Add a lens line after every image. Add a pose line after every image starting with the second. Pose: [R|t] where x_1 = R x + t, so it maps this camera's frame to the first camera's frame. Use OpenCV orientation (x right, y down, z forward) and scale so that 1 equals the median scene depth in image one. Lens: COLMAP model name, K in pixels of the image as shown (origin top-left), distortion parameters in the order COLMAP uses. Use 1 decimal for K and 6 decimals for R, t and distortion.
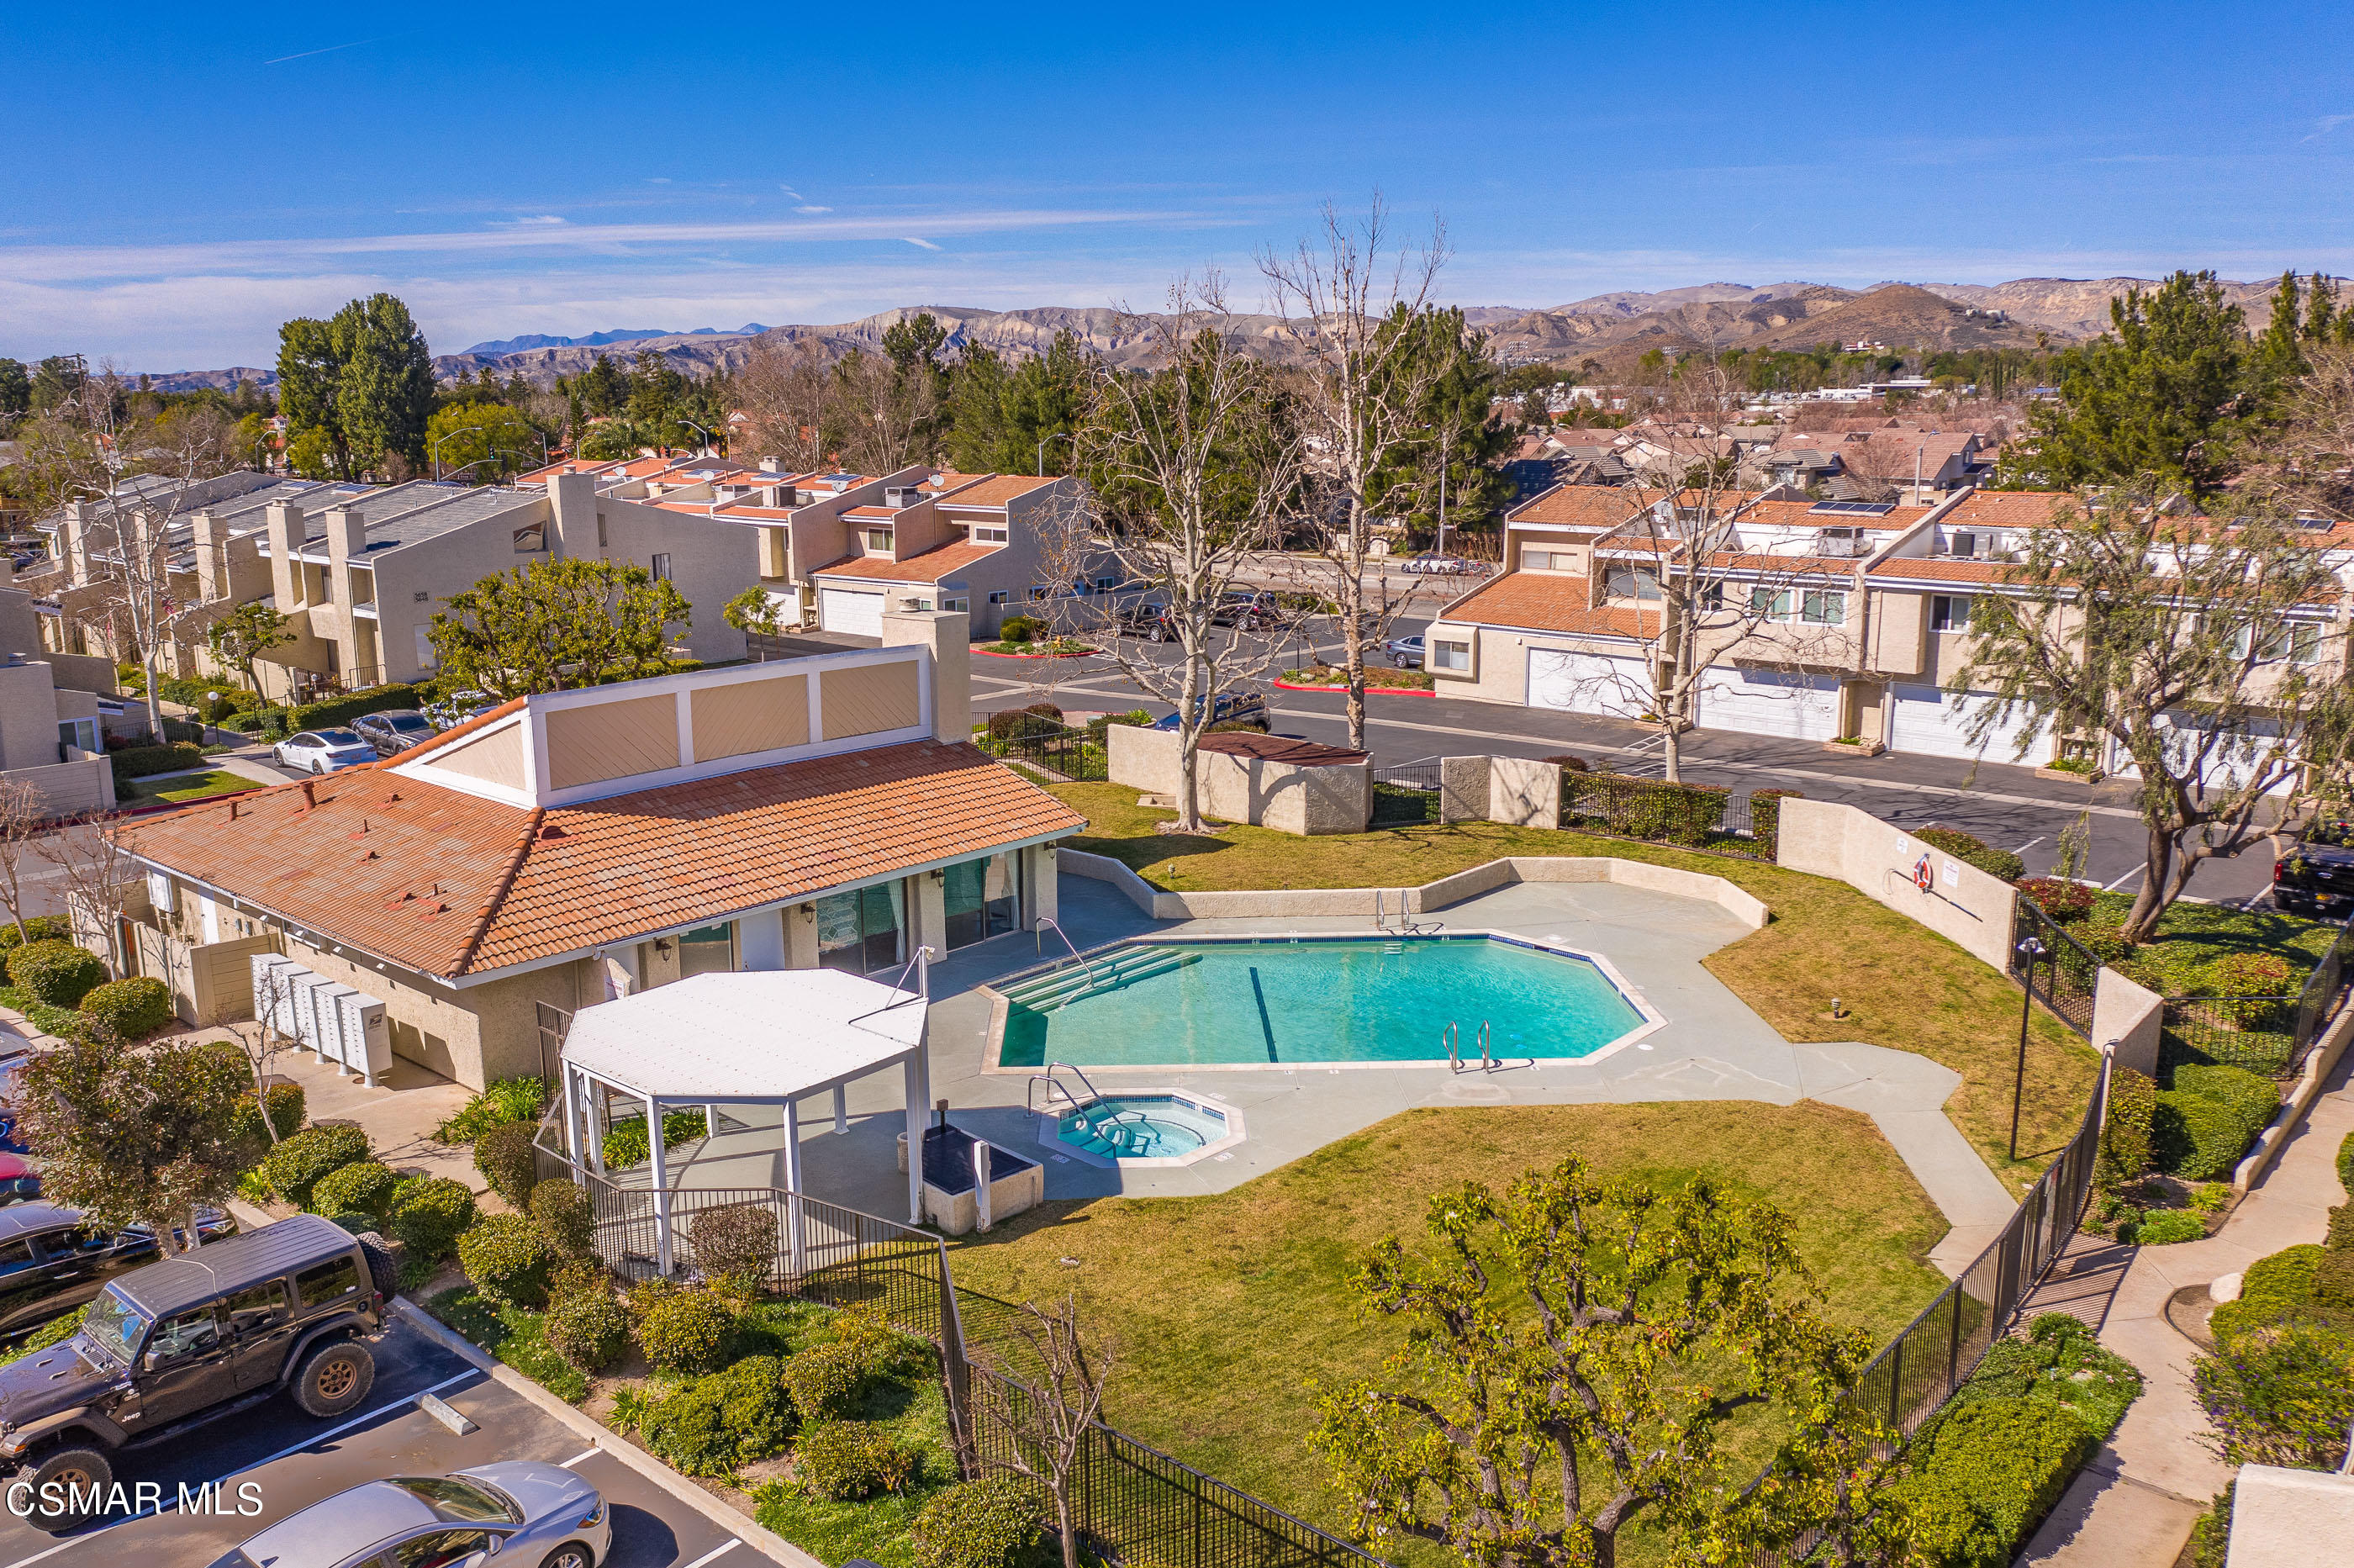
lens RADIAL K [[1852.0, 0, 1175.0], [0, 1852.0, 771.4], [0, 0, 1]] dist [-0.017587, -0.013448]
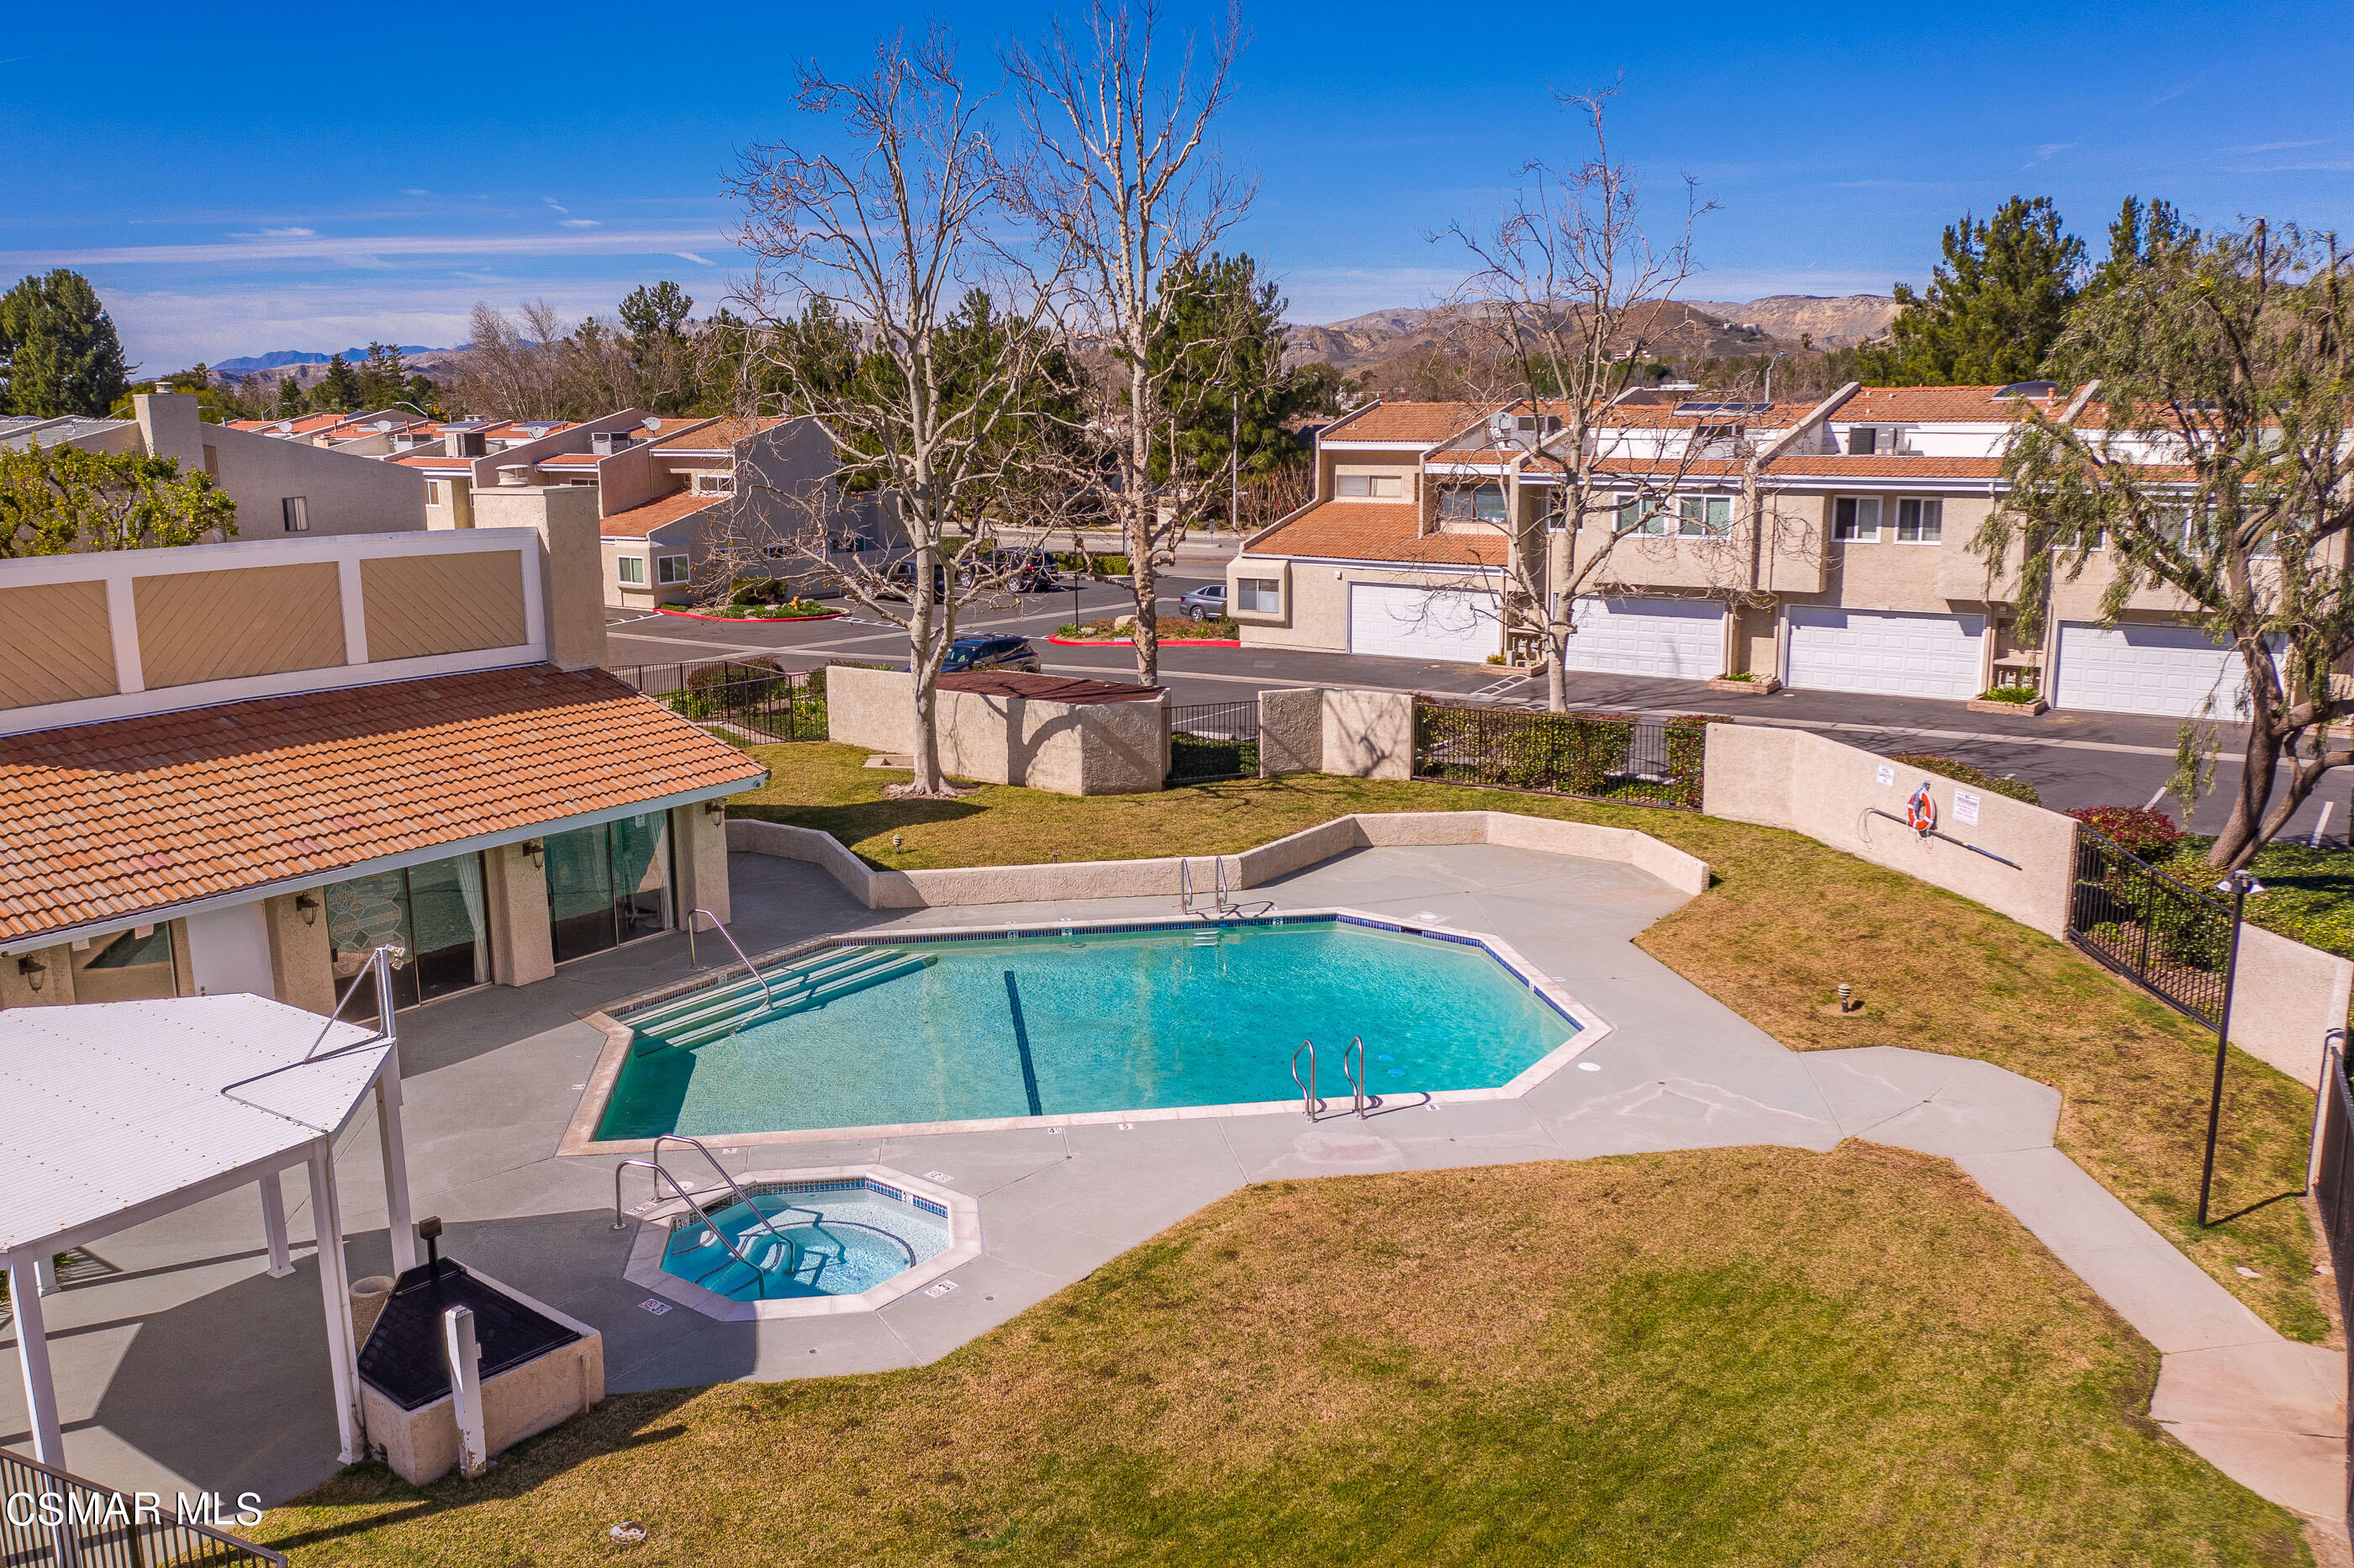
lens RADIAL K [[1852.0, 0, 1172.0], [0, 1852.0, 794.5], [0, 0, 1]] dist [-0.017587, -0.013448]
pose [[0.993626, -0.025944, 0.109703, 0.023935], [0.025433, 0.999658, 0.006049, 0.030518], [-0.109822, -0.003220, 0.993946, 0.250481]]
